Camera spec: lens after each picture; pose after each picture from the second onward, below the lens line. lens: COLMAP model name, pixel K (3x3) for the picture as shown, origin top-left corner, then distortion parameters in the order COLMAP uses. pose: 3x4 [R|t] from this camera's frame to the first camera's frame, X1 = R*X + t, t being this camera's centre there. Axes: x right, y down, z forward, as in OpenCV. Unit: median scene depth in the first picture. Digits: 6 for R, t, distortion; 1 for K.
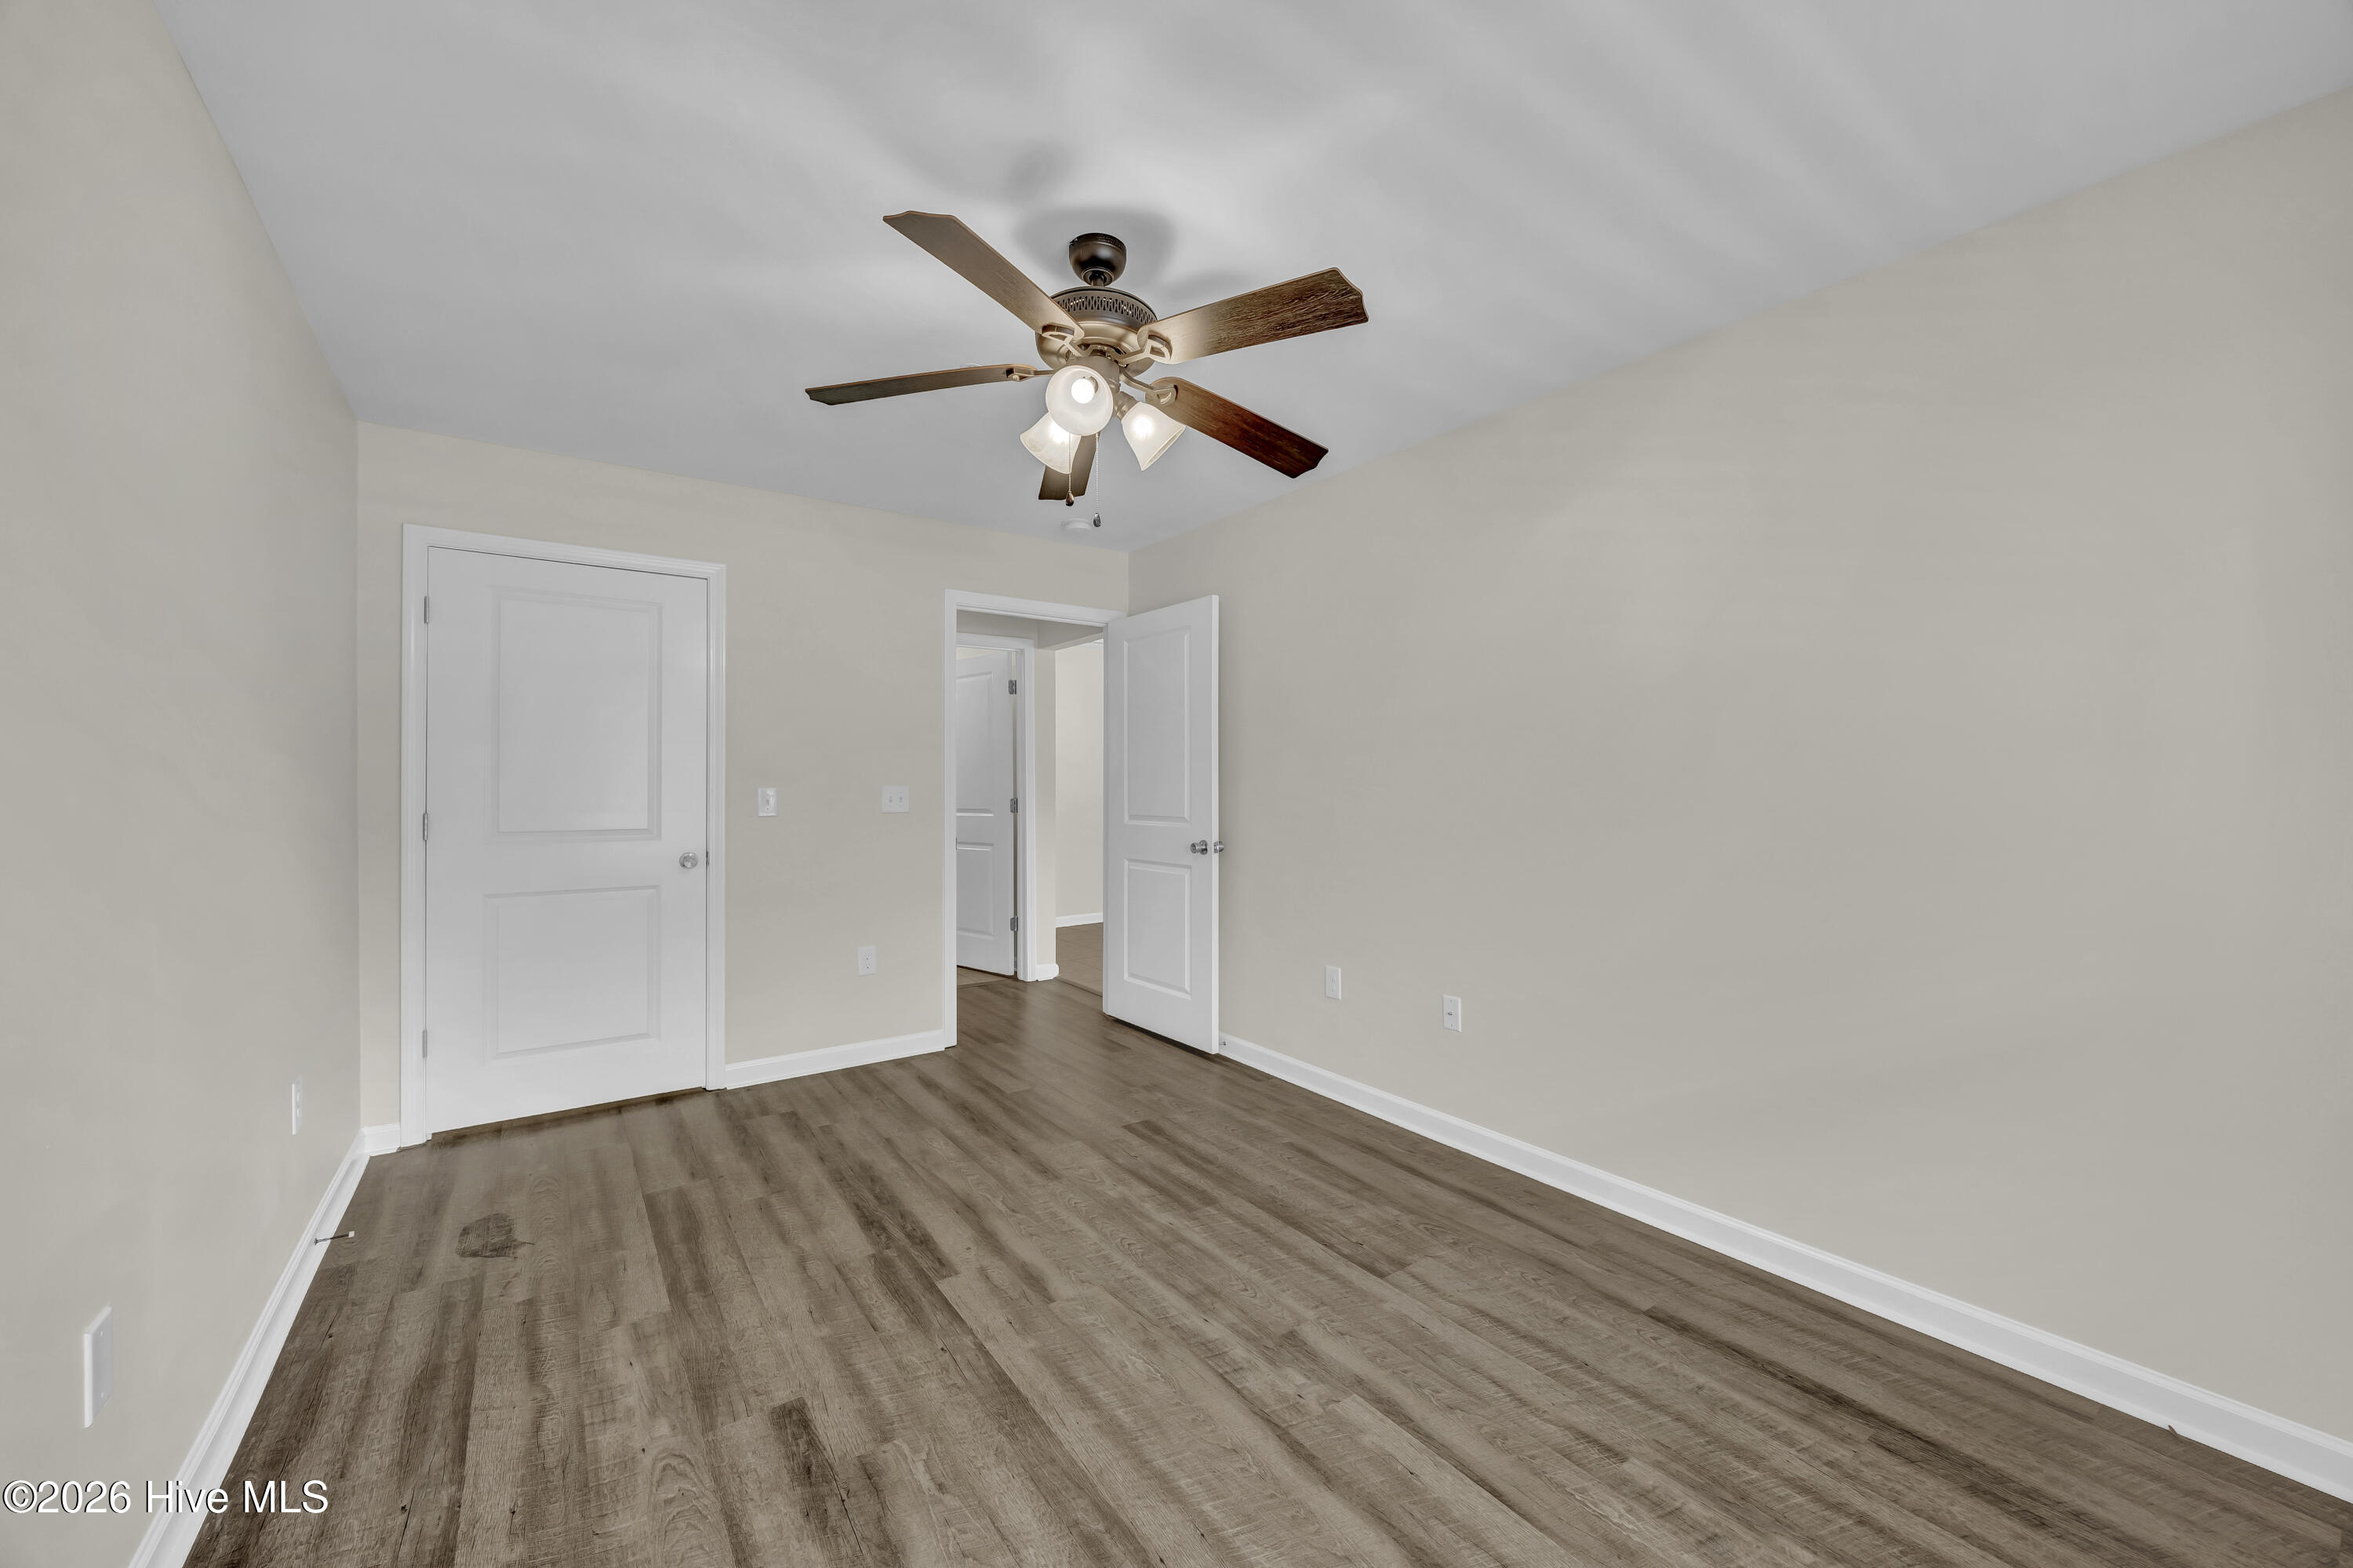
lens RADIAL K [[909.8, 0, 1184.7], [0, 909.8, 779.4], [0, 0, 1]] dist [-0.003007, 0.000375]
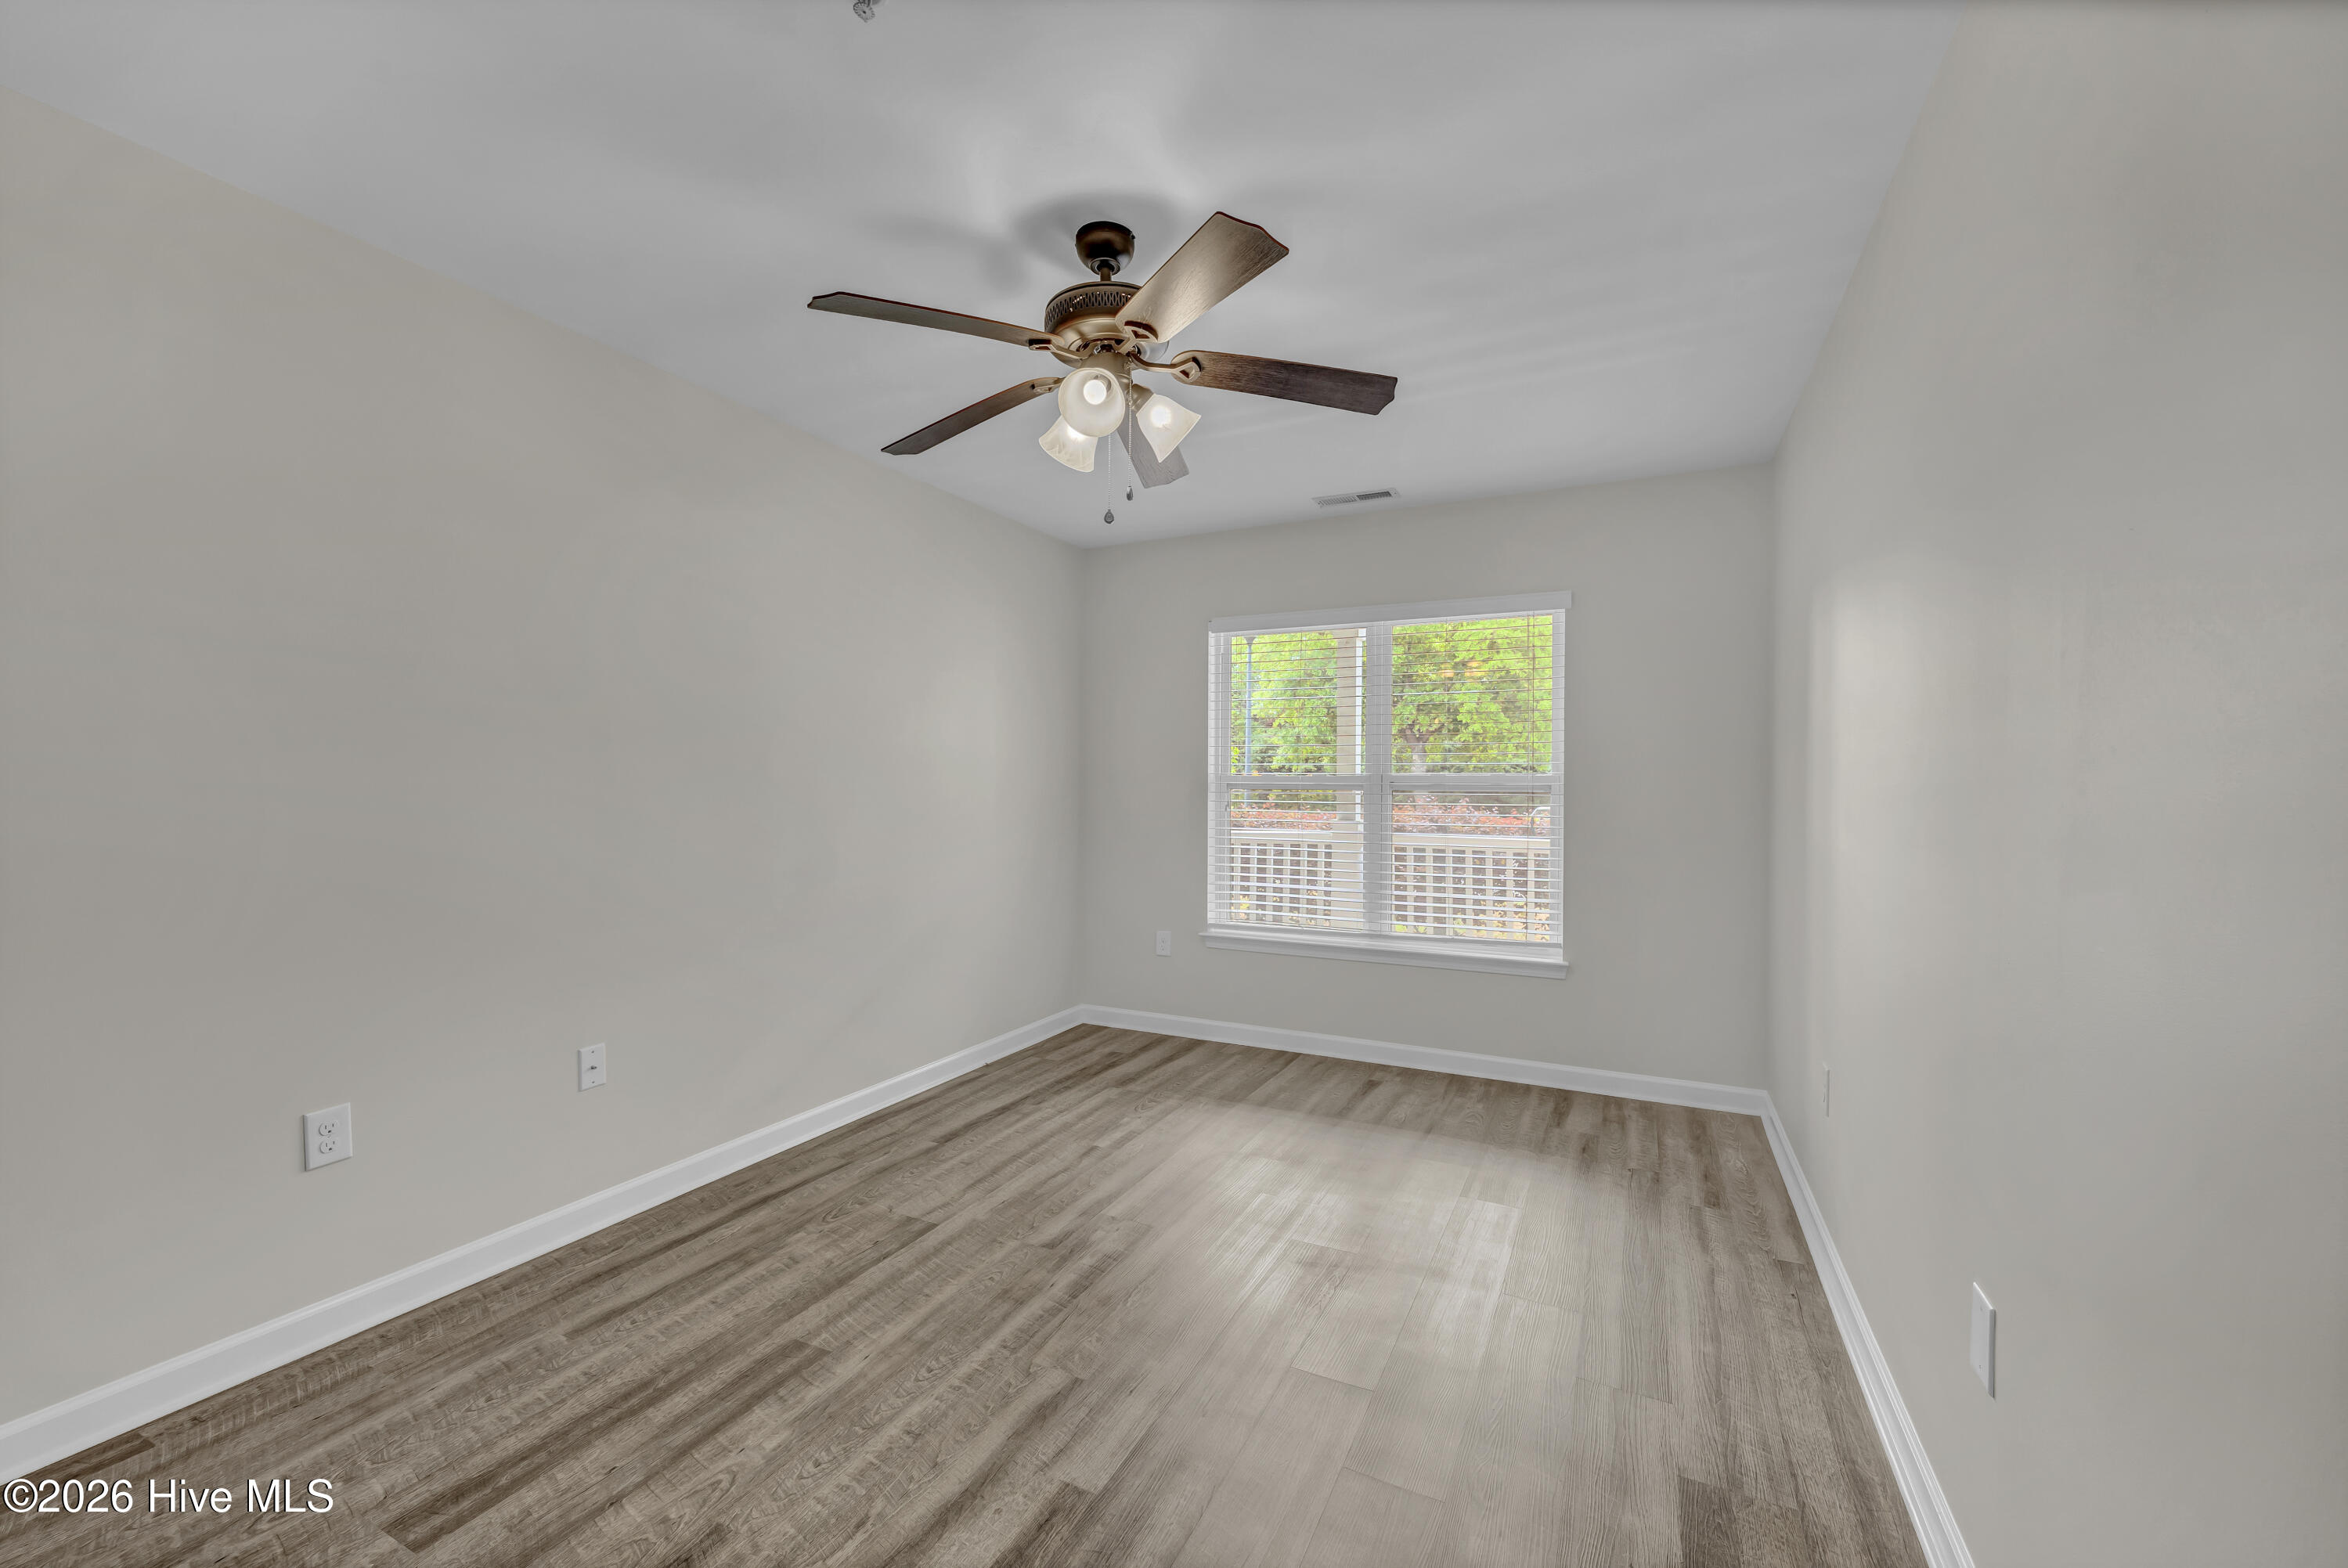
lens RADIAL K [[907.8, 0, 1182.2], [0, 907.8, 779.4], [0, 0, 1]] dist [-0.003007, 0.000375]
pose [[-0.471253, 0.009250, 0.881950, -0.902282], [-0.003022, 0.999922, -0.012102, 0.012059], [-0.881993, -0.008368, -0.471188, 1.246193]]
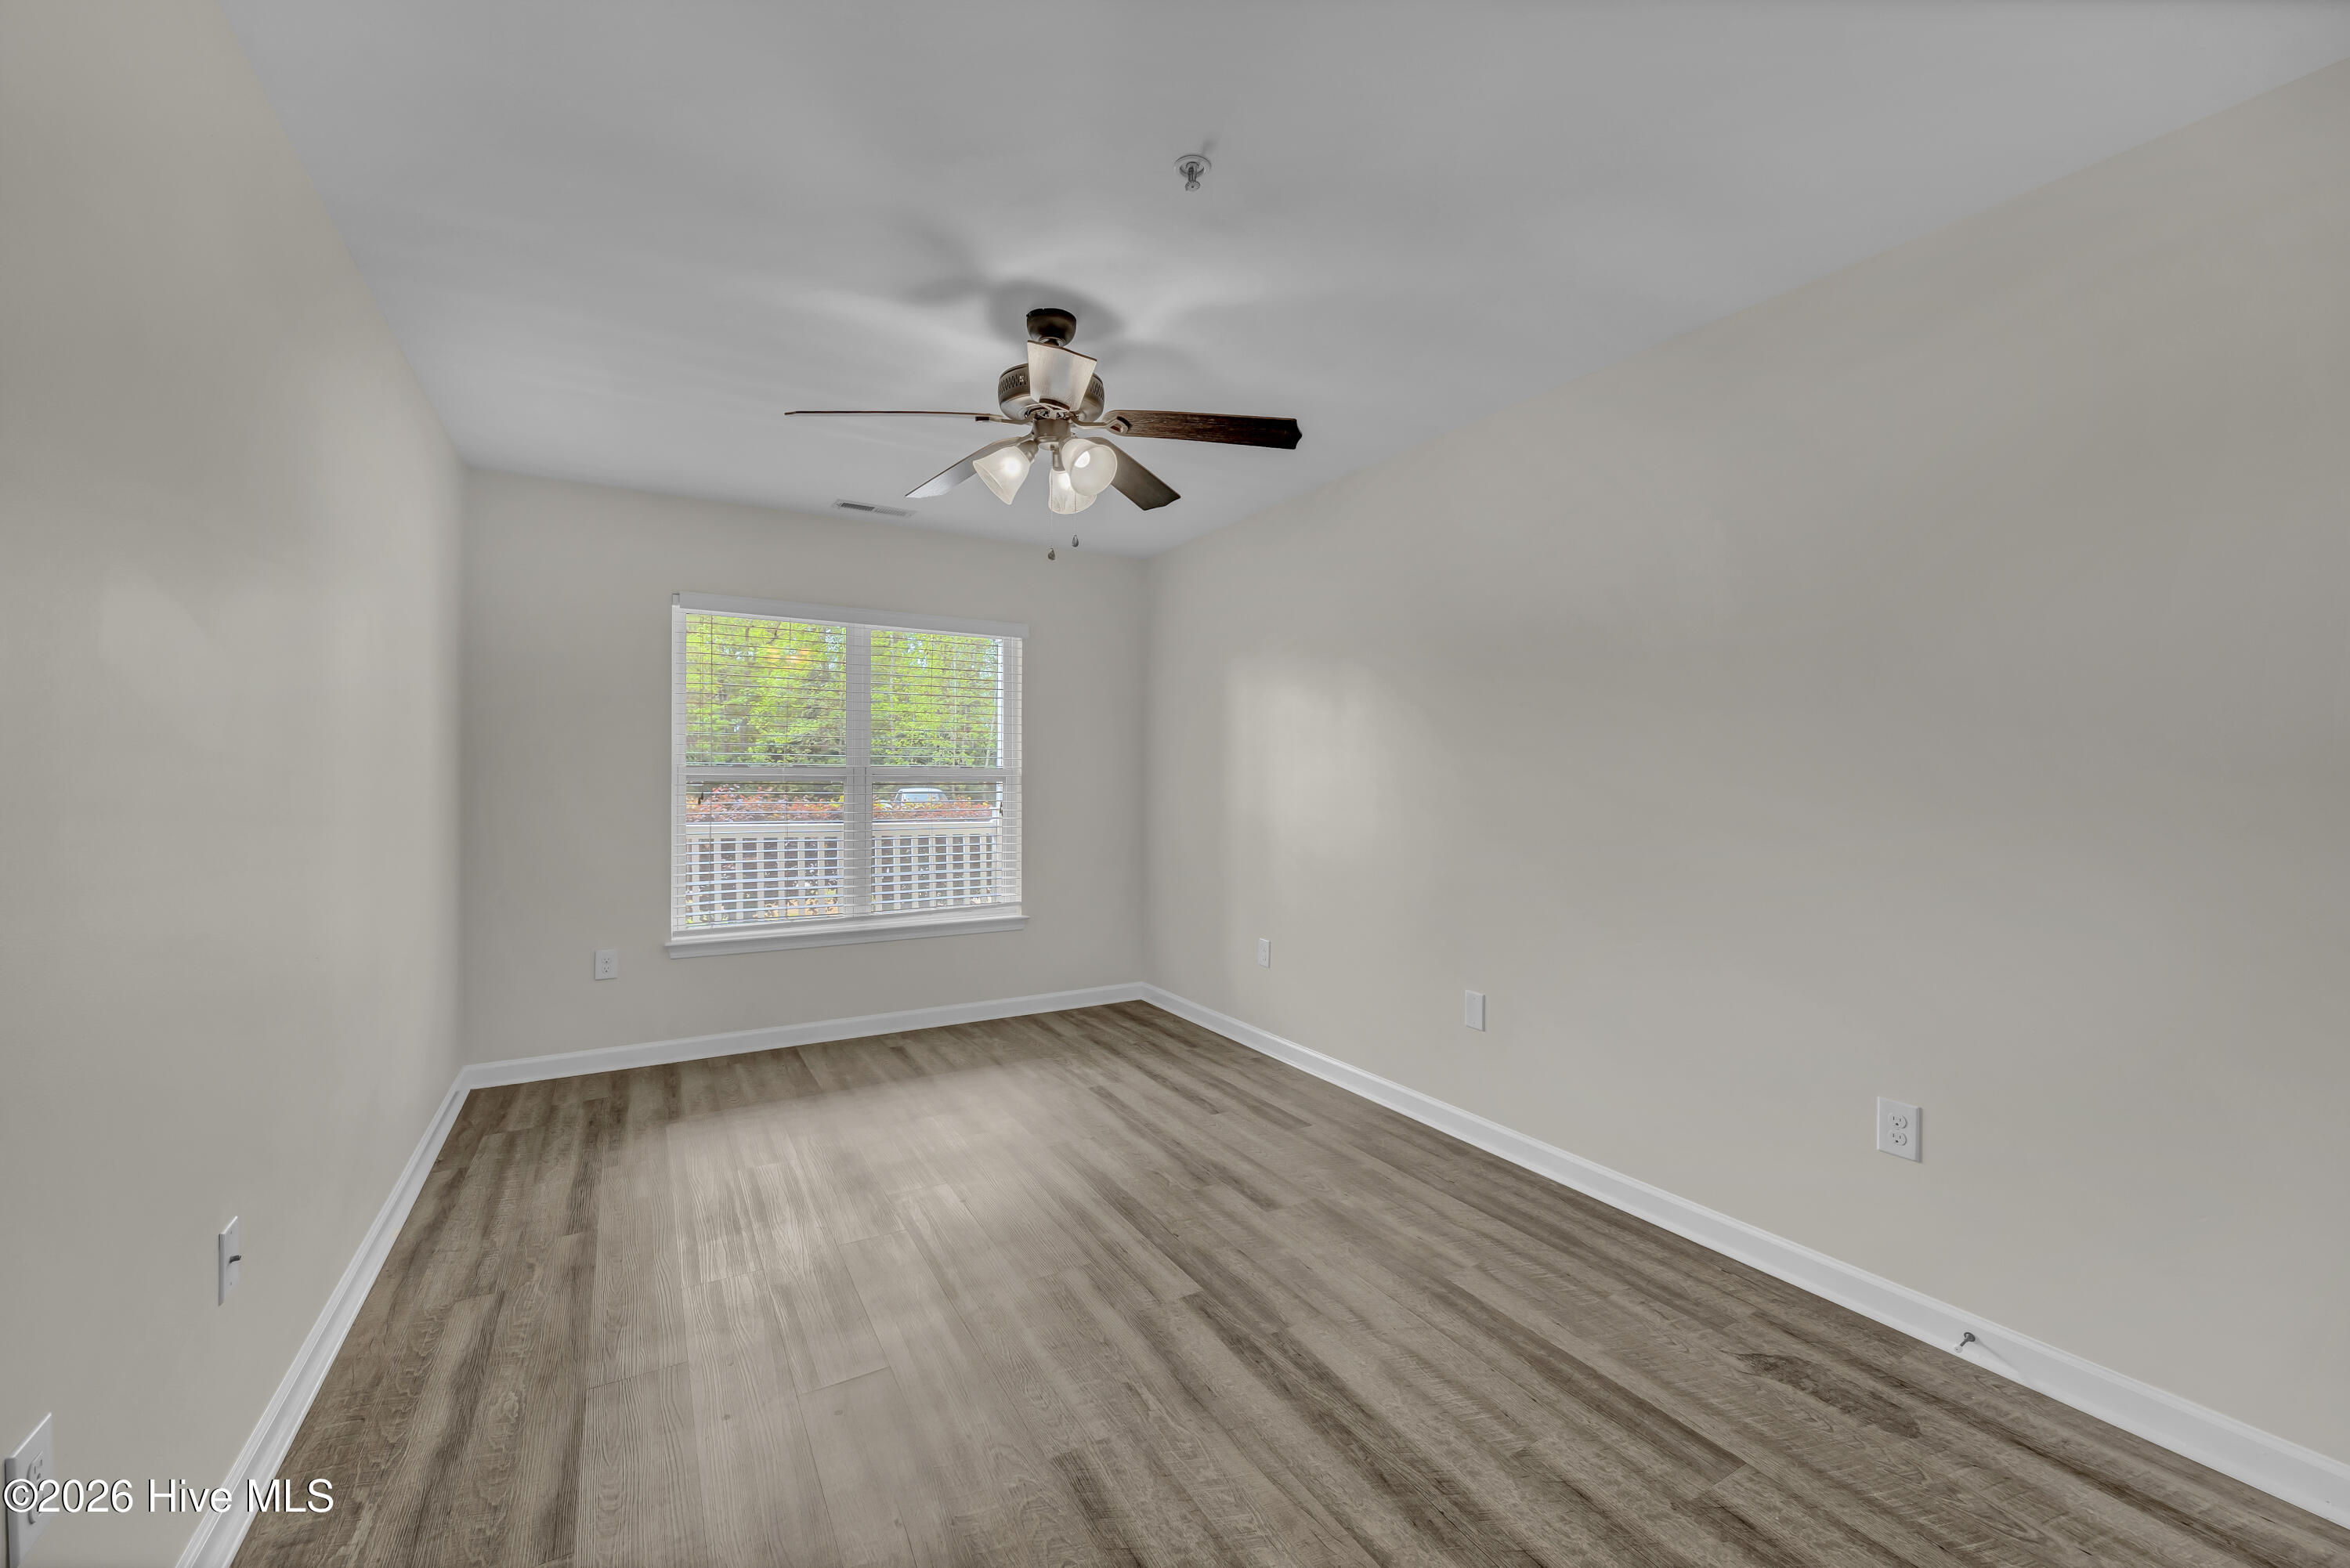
lens RADIAL K [[924.4, 0, 1173.1], [0, 924.4, 768.9], [0, 0, 1]] dist [-0.001126, -0.000600]
pose [[-0.995508, 0.000663, 0.094674, -0.328444], [-0.000440, 0.999932, -0.011629, 0.006495], [-0.094675, -0.011619, -0.995440, 1.948585]]
